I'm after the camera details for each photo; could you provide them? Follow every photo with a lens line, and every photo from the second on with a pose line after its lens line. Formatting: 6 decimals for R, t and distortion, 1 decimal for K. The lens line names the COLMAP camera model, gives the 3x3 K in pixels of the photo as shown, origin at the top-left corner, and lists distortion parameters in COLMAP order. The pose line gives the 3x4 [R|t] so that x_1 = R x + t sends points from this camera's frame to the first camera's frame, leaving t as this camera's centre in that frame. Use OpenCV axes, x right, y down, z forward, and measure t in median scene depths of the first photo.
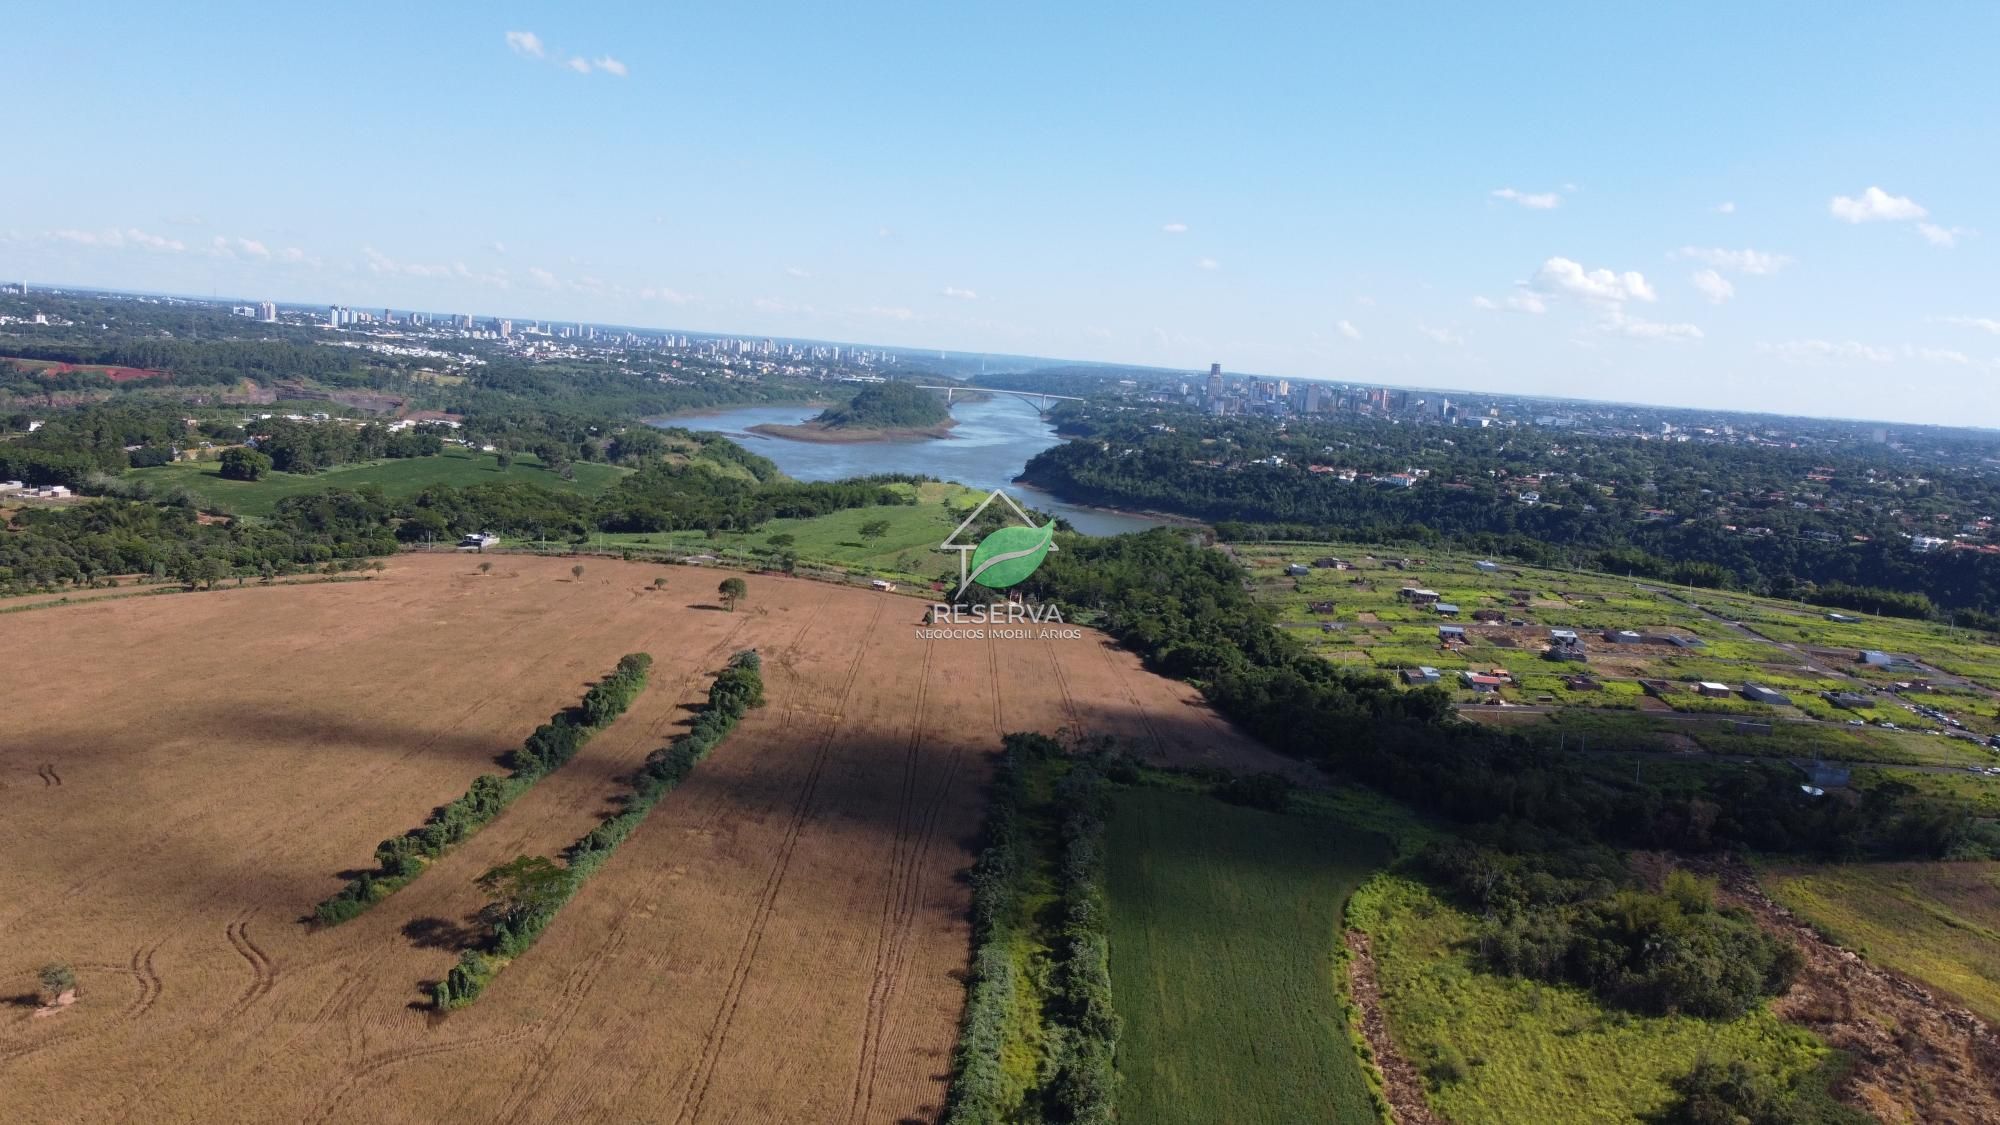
lens RADIAL K [[1509.3, 0, 978.9], [0, 1509.3, 560.1], [0, 0, 1]] dist [-0.011351, 0.001217]
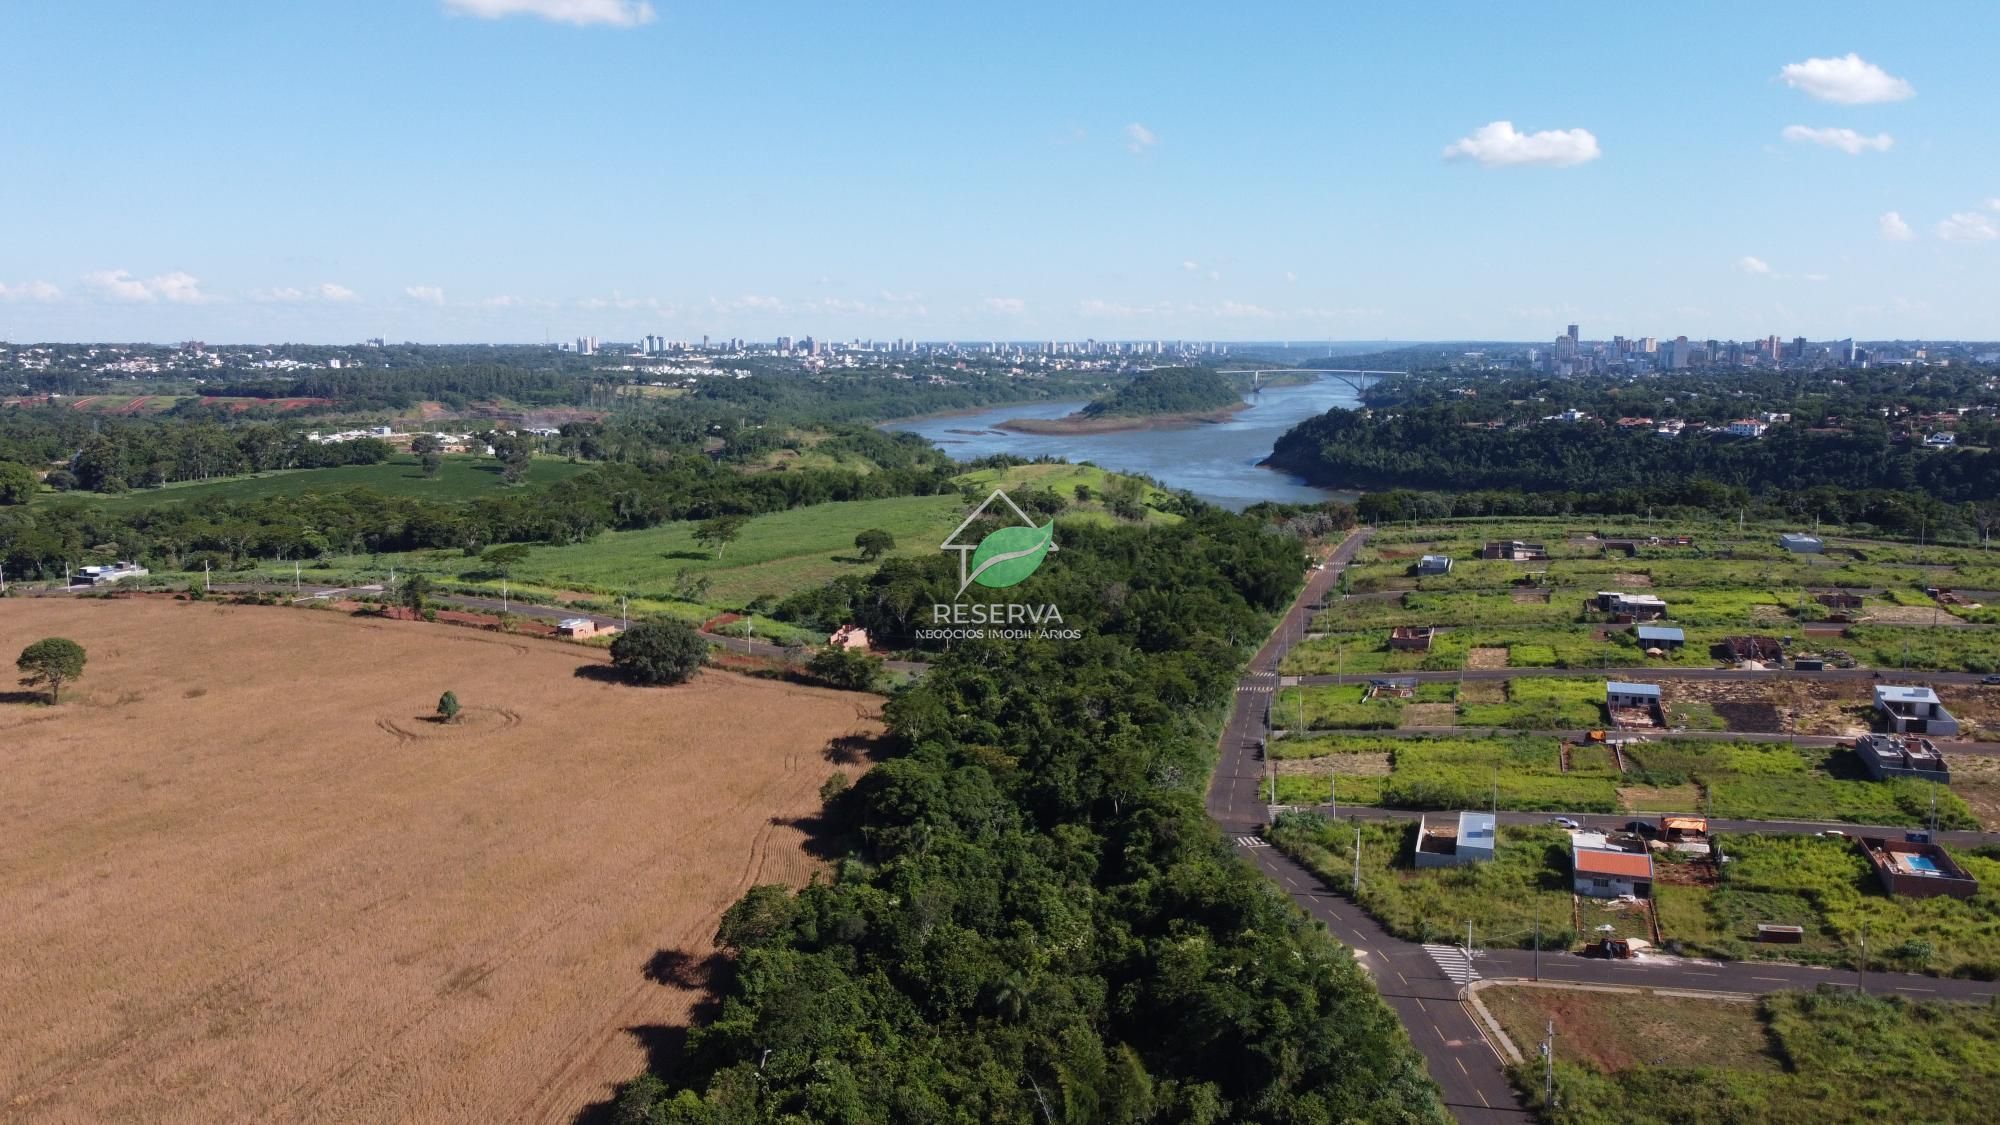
lens RADIAL K [[1520.5, 0, 993.0], [0, 1520.5, 552.7], [0, 0, 1]] dist [-0.013276, 0.008016]
pose [[0.972210, -0.044306, -0.229880, 0.090075], [0.042555, 0.999015, -0.012571, 0.000994], [0.230211, 0.002439, 0.973138, 0.197849]]
